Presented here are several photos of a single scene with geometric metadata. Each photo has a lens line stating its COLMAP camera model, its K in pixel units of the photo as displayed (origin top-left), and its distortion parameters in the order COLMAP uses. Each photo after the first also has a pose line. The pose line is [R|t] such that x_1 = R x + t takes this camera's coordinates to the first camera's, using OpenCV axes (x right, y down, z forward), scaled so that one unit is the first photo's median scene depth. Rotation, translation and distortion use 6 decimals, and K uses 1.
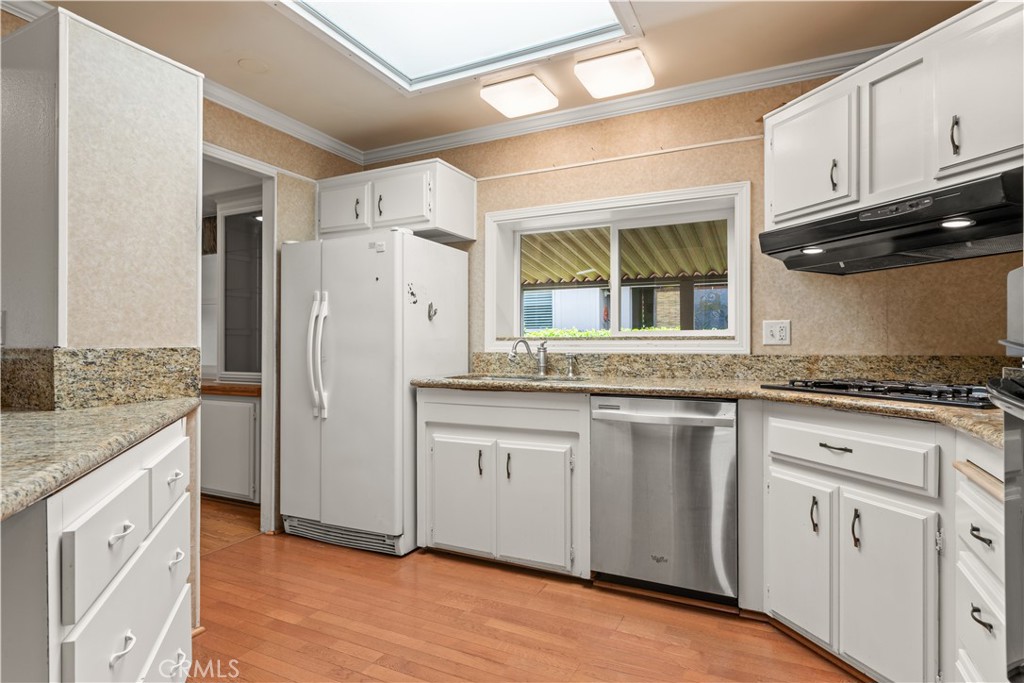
lens RADIAL K [[546.8, 0, 511.8], [0, 546.8, 340.2], [0, 0, 1]] dist [0.002417, 0.000342]
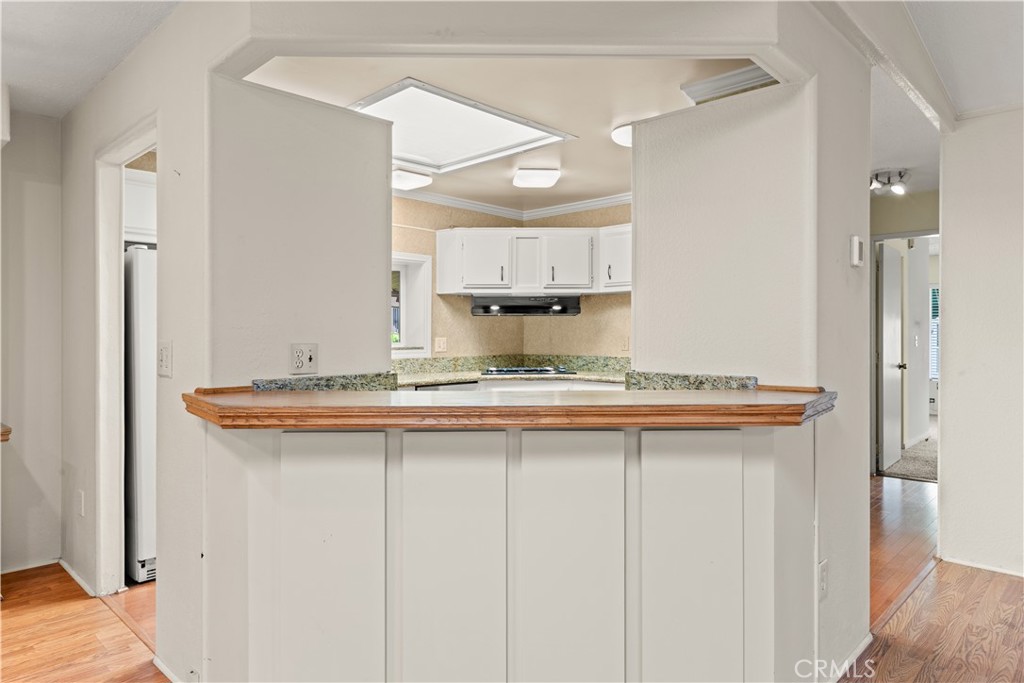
lens RADIAL K [[644.8, 0, 517.4], [0, 644.8, 338.7], [0, 0, 1]] dist [0.002918, 0.002193]
pose [[0.299068, -0.006817, 0.954208, -1.431367], [-0.004689, 0.999952, 0.008614, -0.052923], [-0.954220, -0.007051, 0.299021, 0.143263]]
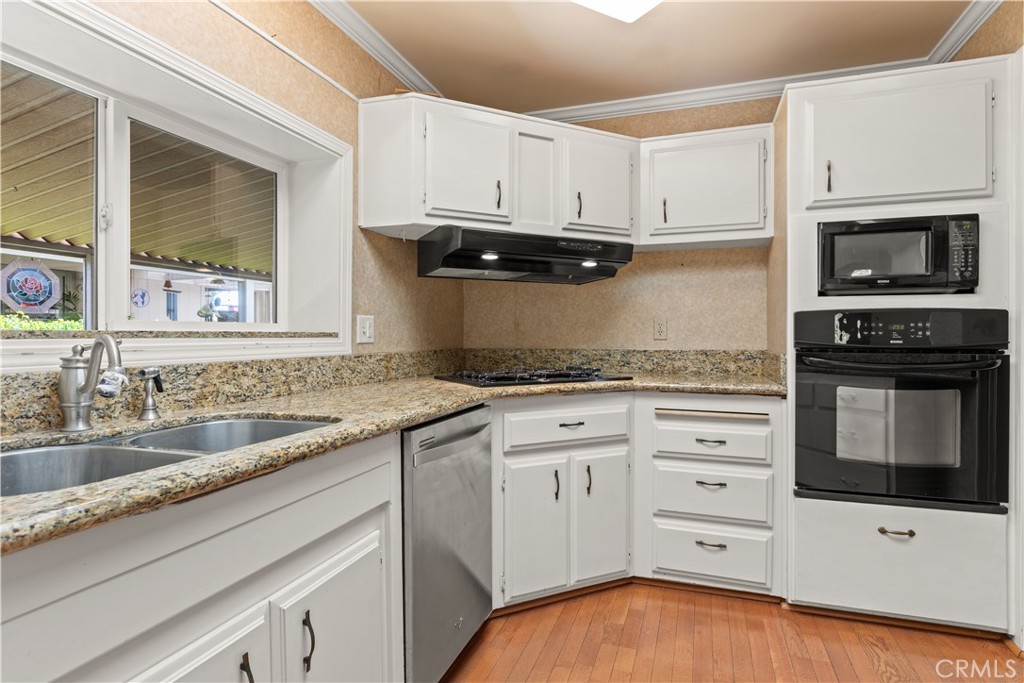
lens RADIAL K [[546.8, 0, 517.4], [0, 546.8, 336.3], [0, 0, 1]] dist [0.002417, 0.000342]
pose [[-0.139699, 0.000027, 0.990194, -0.432549], [-0.006611, 0.999978, -0.000960, -0.003385], [-0.990172, -0.006680, -0.139695, 0.881626]]
